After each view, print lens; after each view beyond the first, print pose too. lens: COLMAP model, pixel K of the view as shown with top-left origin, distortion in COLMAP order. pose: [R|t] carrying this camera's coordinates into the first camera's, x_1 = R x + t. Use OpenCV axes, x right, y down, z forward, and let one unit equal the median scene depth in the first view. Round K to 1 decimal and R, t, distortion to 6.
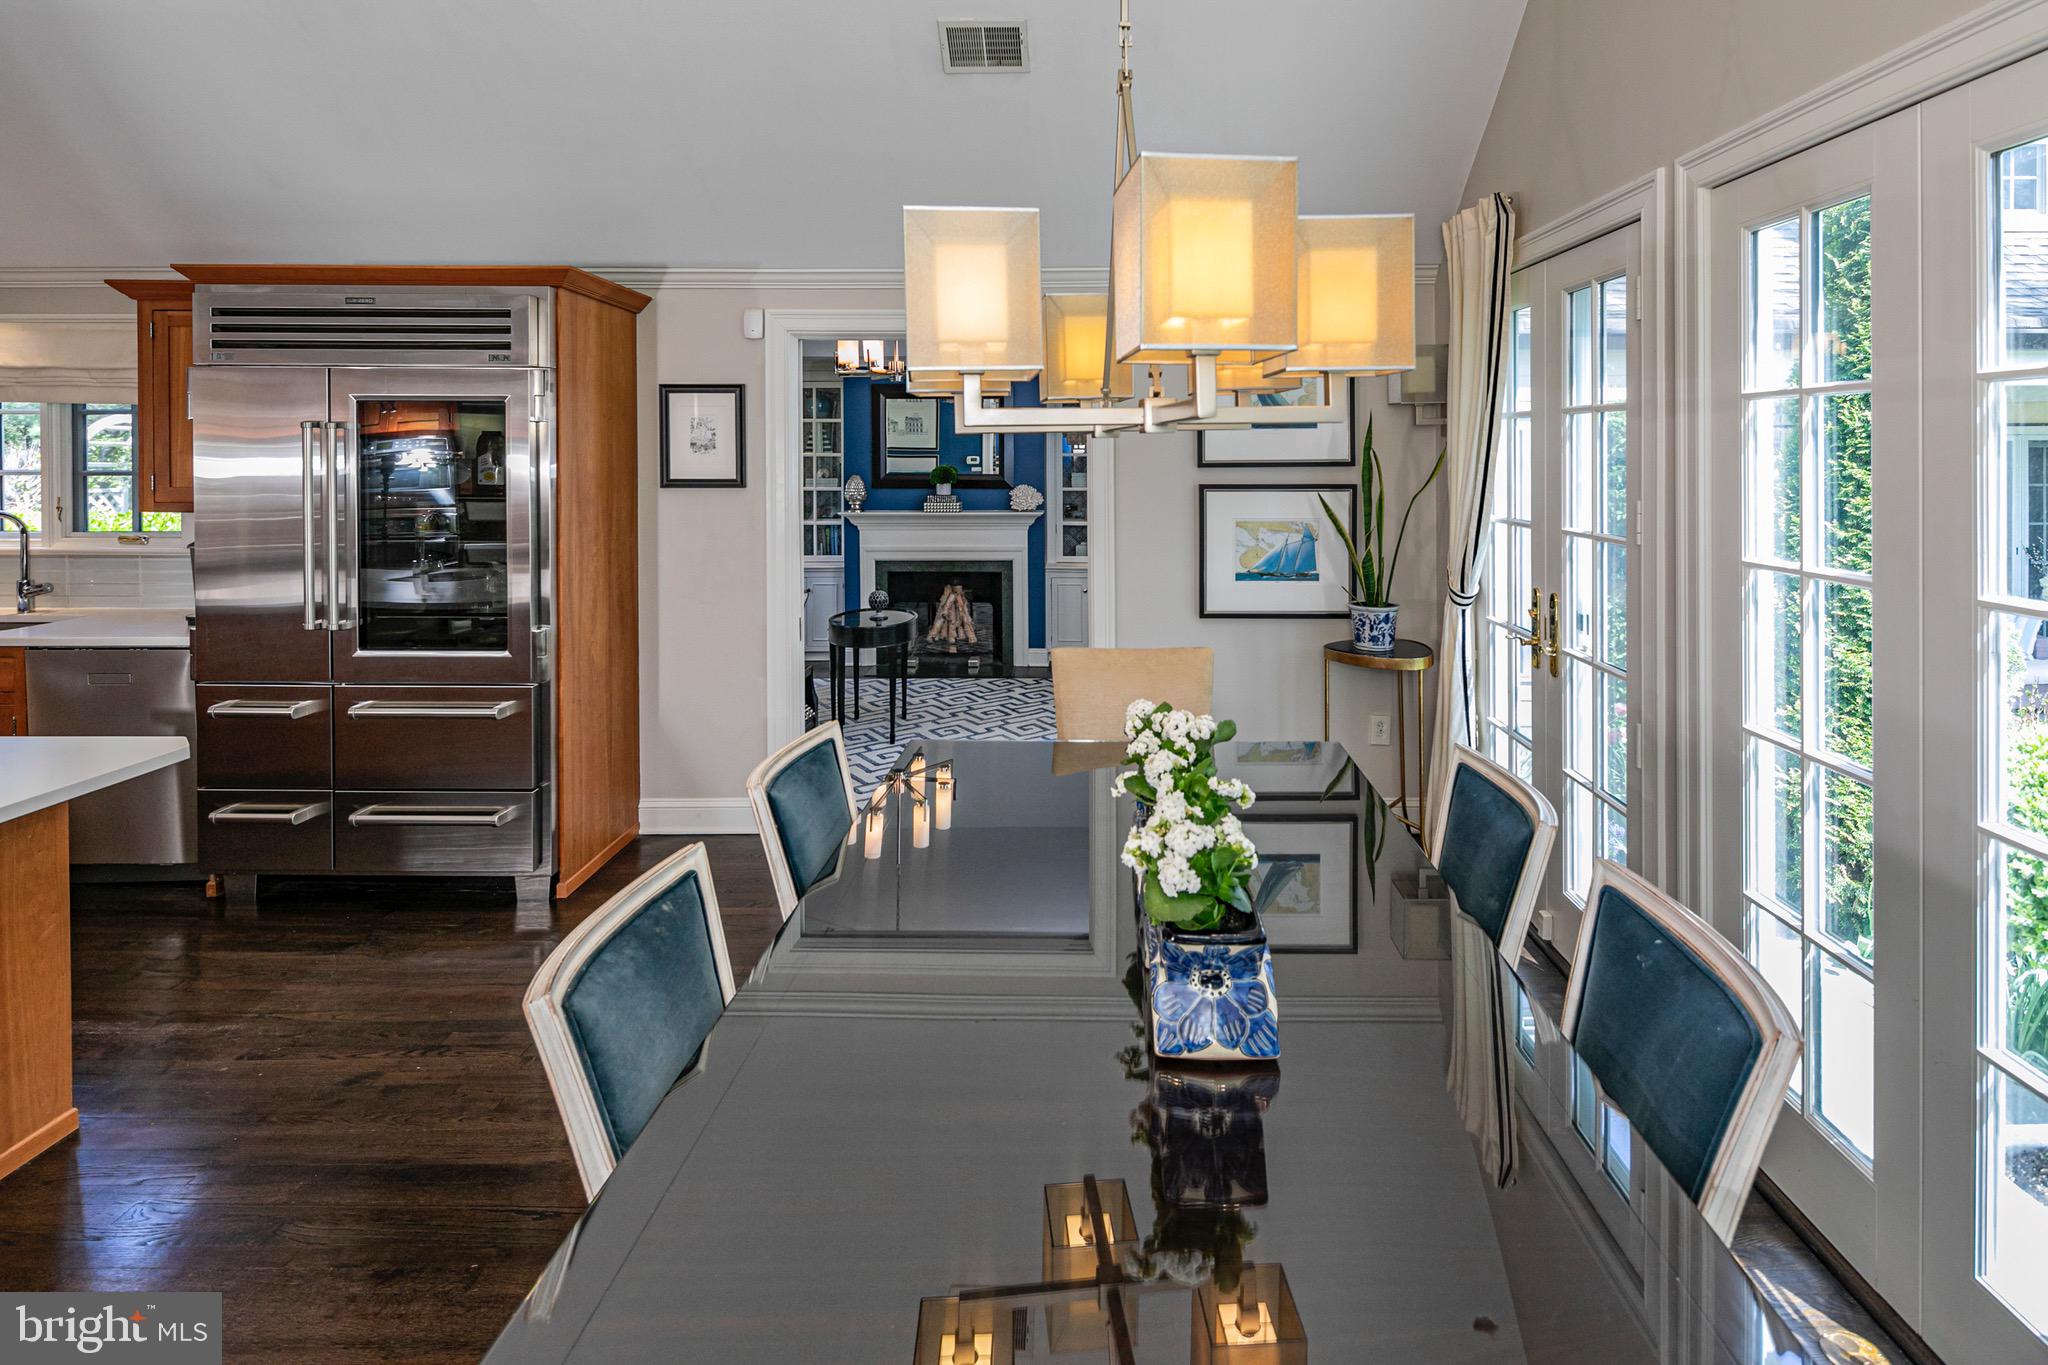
lens RADIAL K [[1042.5, 0, 1077.6], [0, 1042.5, 455.3], [0, 0, 1]] dist [0.004278, 0.000574]
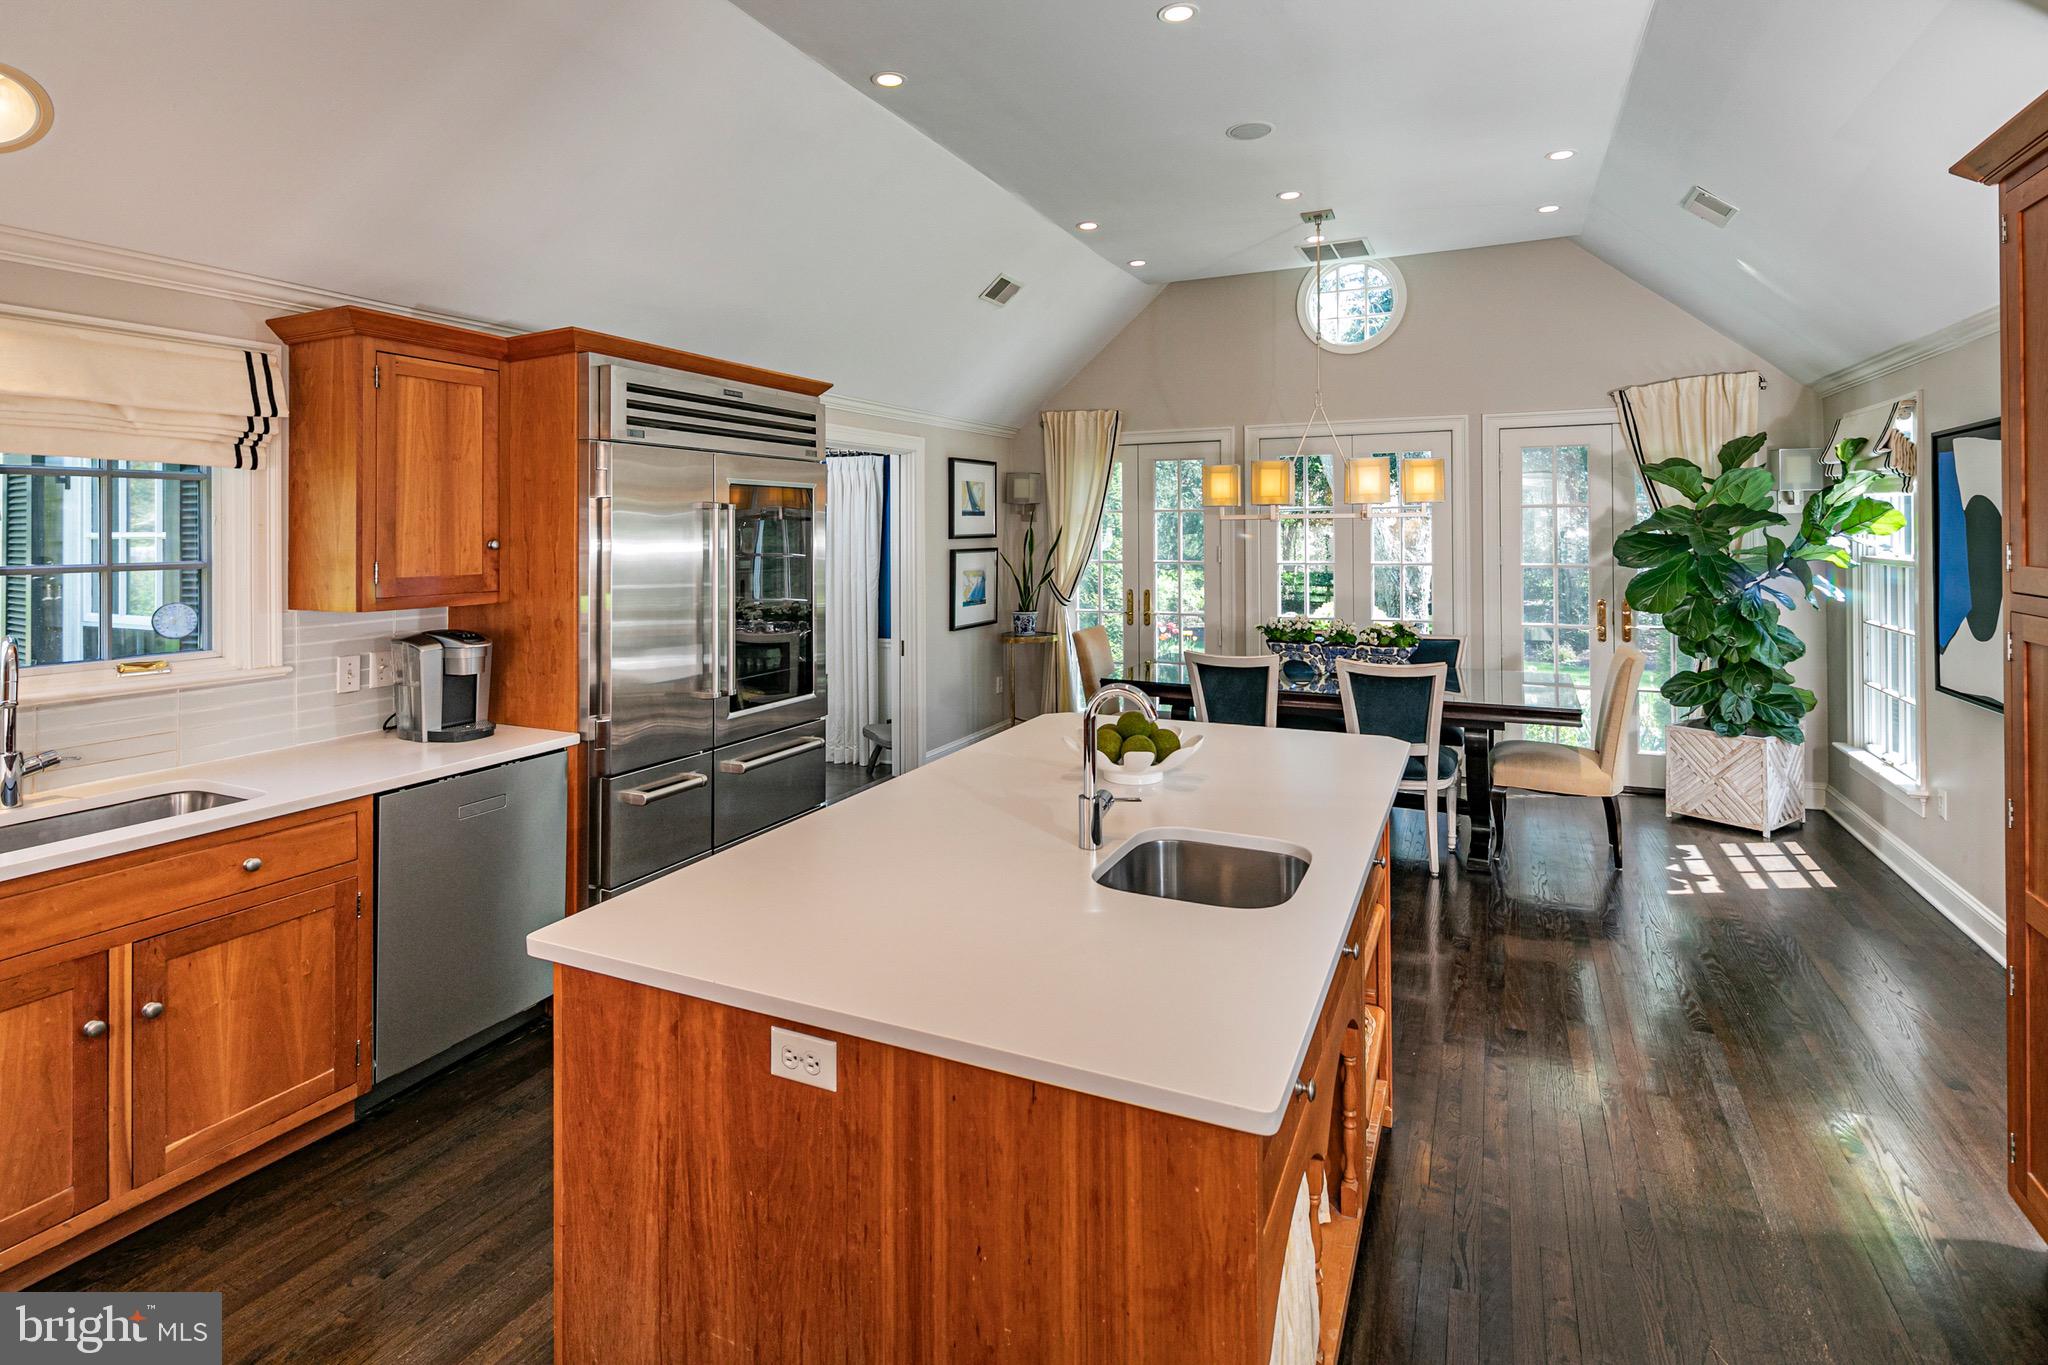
lens RADIAL K [[1027.3, 0, 1019.7], [0, 1027.3, 526.7], [0, 0, 1]] dist [0.012634, -0.000104]
pose [[0.412217, -0.000497, 0.911086, -1.309415], [0.009868, 0.999944, -0.003919, -0.000540], [-0.911032, 0.010606, 0.412199, 0.238075]]
